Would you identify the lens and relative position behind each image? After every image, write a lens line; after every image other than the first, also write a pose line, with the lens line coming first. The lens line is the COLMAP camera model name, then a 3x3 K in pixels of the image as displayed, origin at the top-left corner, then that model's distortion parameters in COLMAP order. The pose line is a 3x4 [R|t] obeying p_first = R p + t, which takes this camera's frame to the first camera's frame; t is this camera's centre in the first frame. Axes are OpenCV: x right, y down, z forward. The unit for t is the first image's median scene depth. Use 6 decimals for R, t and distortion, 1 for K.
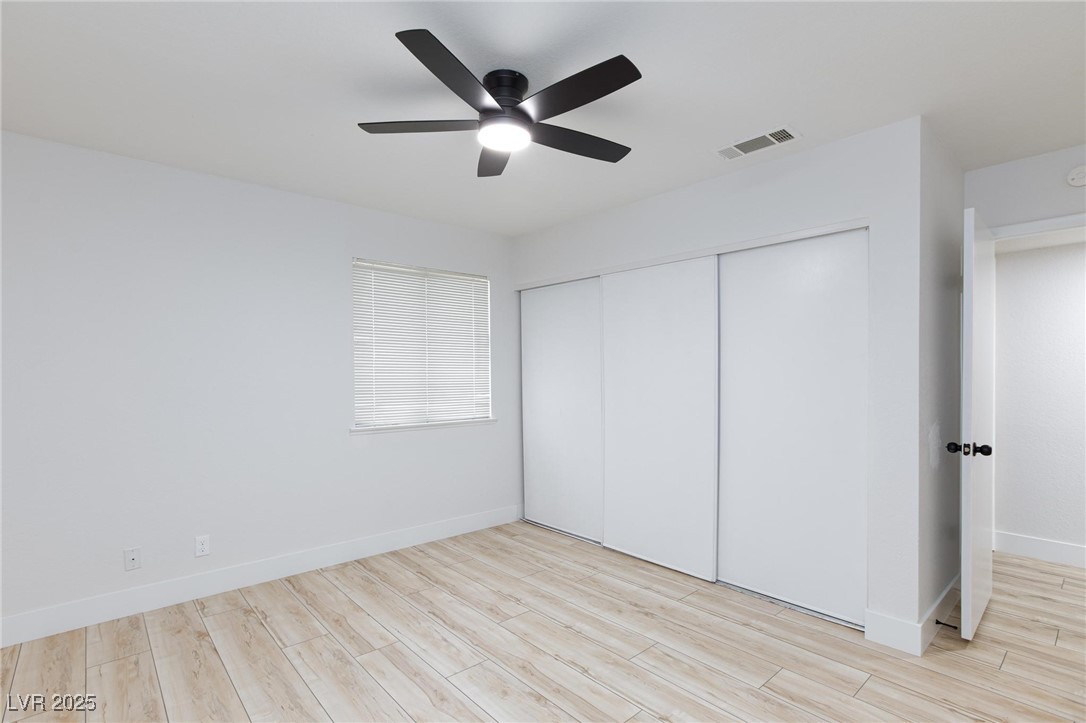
lens RADIAL K [[516.2, 0, 536.9], [0, 516.2, 367.9], [0, 0, 1]] dist [-0.030811, 0.024225]
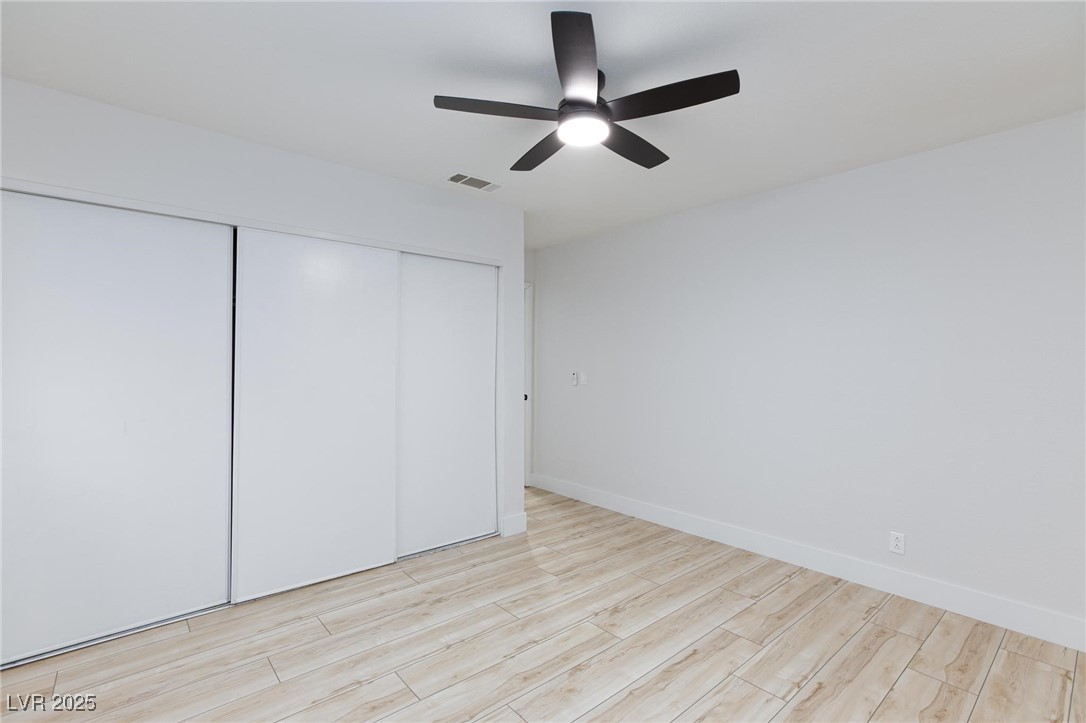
lens RADIAL K [[516.2, 0, 536.9], [0, 516.2, 367.9], [0, 0, 1]] dist [-0.030811, 0.024225]
pose [[0.012895, -0.016201, 0.999786, -0.741372], [-0.017472, 0.999712, 0.016426, 0.003344], [-0.999764, -0.017680, 0.012608, 0.764008]]
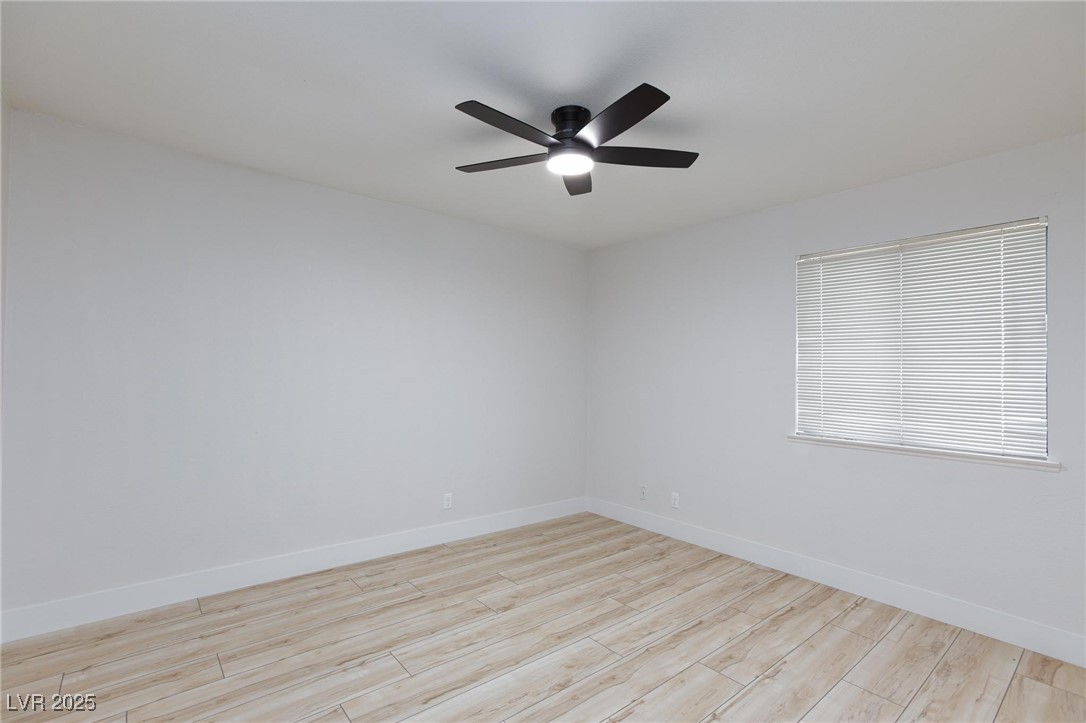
lens RADIAL K [[503.6, 0, 534.2], [0, 503.6, 357.7], [0, 0, 1]] dist [-0.033019, 0.021831]
pose [[-0.036324, -0.026980, -0.998976, 0.733602], [-0.007121, 0.999617, -0.026739, 0.003278], [0.999315, 0.006143, -0.036502, 0.688296]]
